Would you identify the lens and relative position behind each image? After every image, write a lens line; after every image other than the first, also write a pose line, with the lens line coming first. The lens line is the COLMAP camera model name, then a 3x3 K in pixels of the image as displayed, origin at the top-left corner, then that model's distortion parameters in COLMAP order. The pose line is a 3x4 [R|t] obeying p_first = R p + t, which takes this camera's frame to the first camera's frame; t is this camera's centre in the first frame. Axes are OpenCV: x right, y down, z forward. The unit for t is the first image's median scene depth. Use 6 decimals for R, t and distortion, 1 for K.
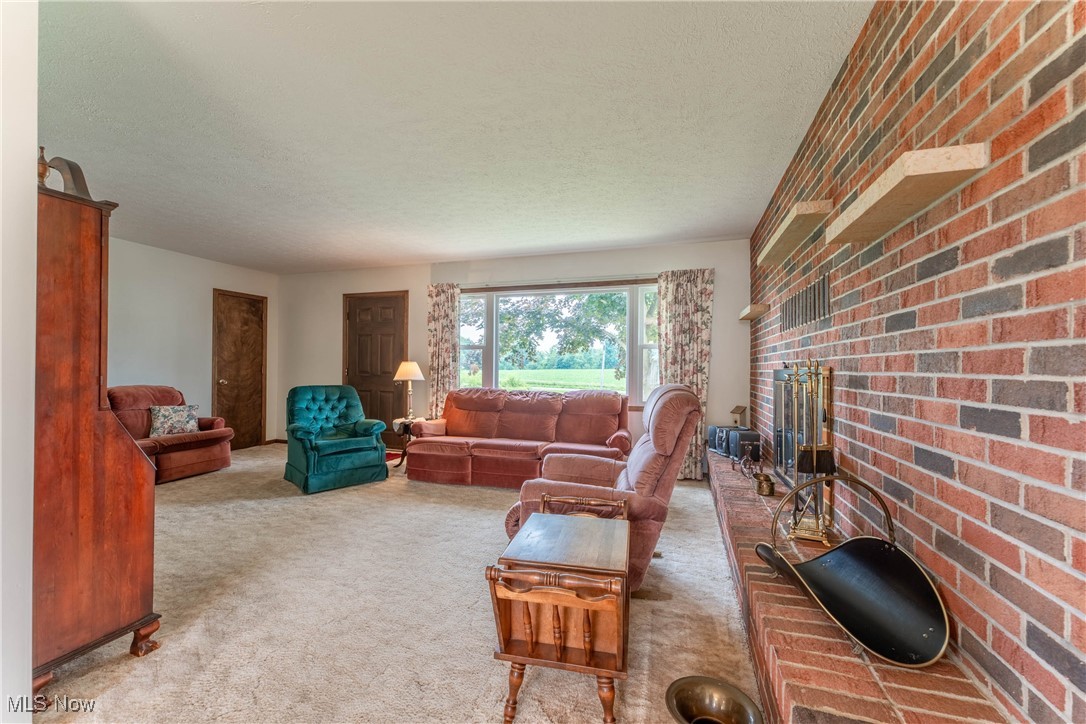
lens RADIAL K [[430.9, 0, 545.2], [0, 430.9, 364.7], [0, 0, 1]] dist [0.006246, 0.000060]
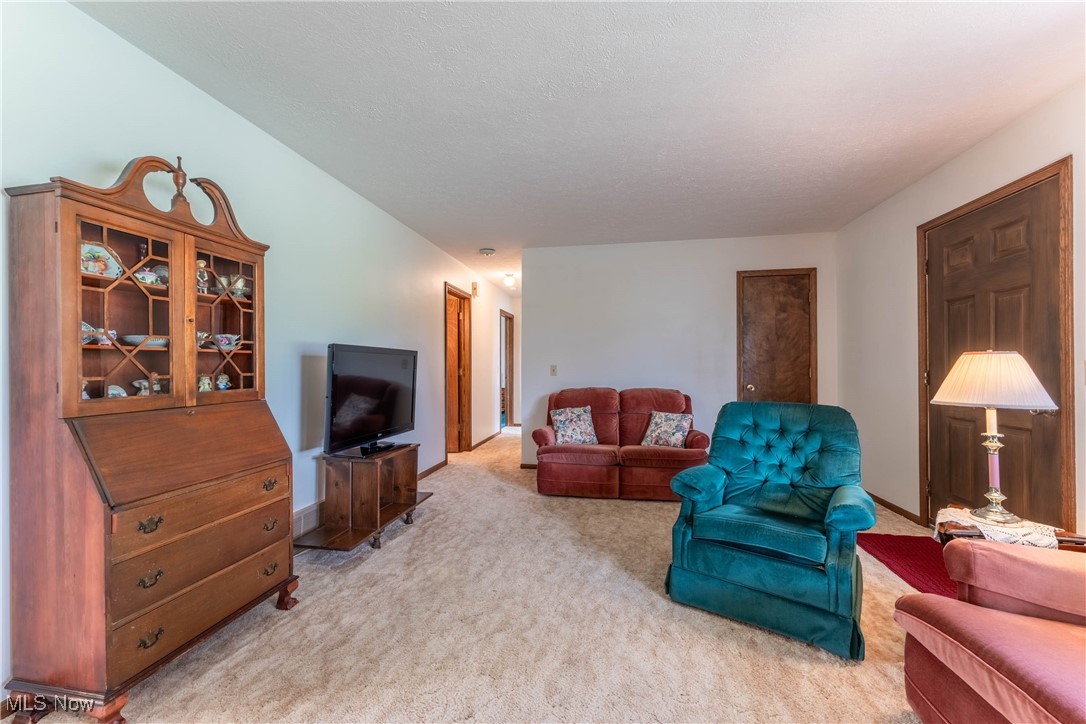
lens RADIAL K [[430.9, 0, 543.1], [0, 430.9, 364.4], [0, 0, 1]] dist [0.006246, 0.000060]
pose [[0.124663, -0.012078, -0.992126, -0.015902], [0.009018, 0.999898, -0.011040, 0.002887], [0.992158, -0.007571, 0.124759, 0.604041]]
